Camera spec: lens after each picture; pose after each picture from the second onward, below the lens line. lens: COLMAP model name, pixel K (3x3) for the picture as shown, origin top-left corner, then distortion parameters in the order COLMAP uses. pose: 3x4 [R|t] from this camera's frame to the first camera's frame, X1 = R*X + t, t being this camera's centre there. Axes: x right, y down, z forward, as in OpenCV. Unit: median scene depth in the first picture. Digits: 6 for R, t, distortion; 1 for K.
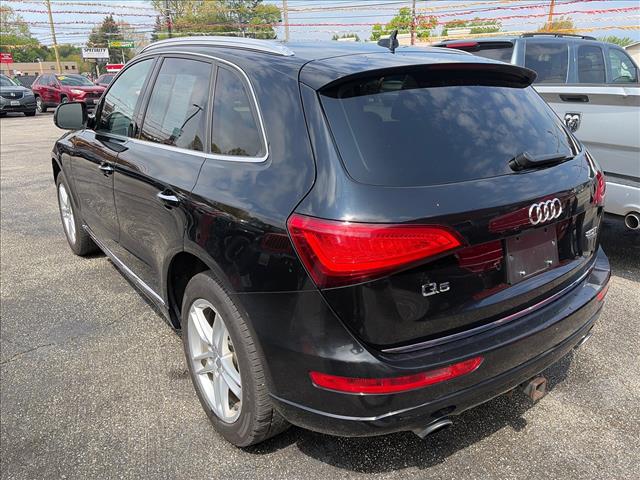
lens RADIAL K [[498.8, 0, 320.0], [0, 498.8, 240.0], [0, 0, 1]] dist [0.003703, 0.000745]
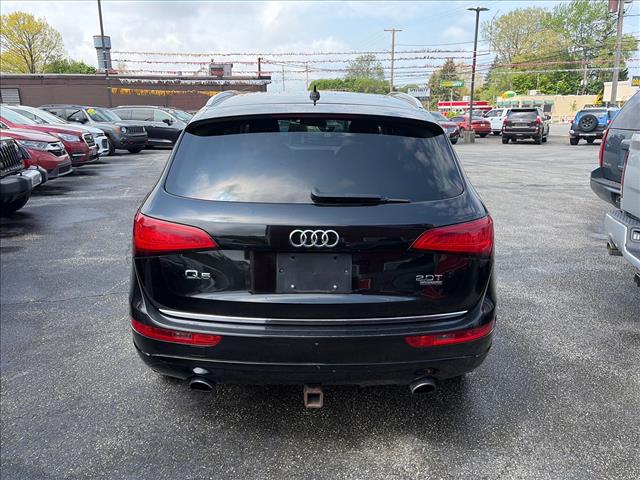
lens RADIAL K [[484.9, 0, 320.0], [0, 484.9, 240.0], [0, 0, 1]] dist [0.030440, -0.005471]
pose [[0.812860, 0.157740, -0.560692, 0.091919], [-0.192005, 0.981391, -0.002262, -0.004501], [0.549902, 0.109494, 0.828021, 0.004566]]
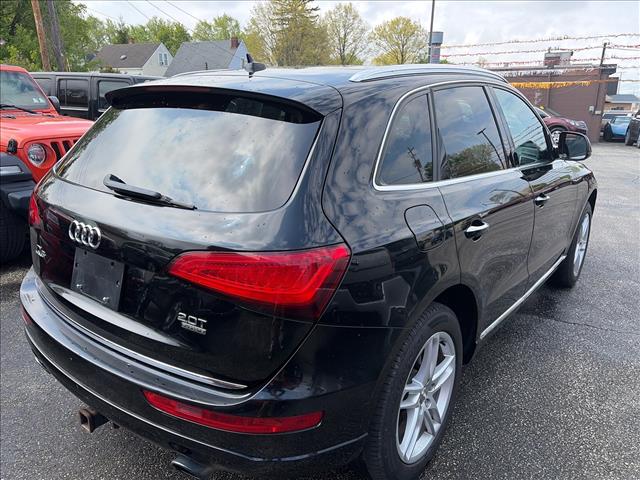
lens RADIAL K [[498.8, 0, 320.0], [0, 498.8, 240.0], [0, 0, 1]] dist [0.003703, 0.000745]
pose [[0.275928, 0.266129, -0.923601, 0.120992], [-0.321705, 0.931055, 0.172167, -0.028543], [0.905743, 0.249621, 0.342519, 0.085127]]
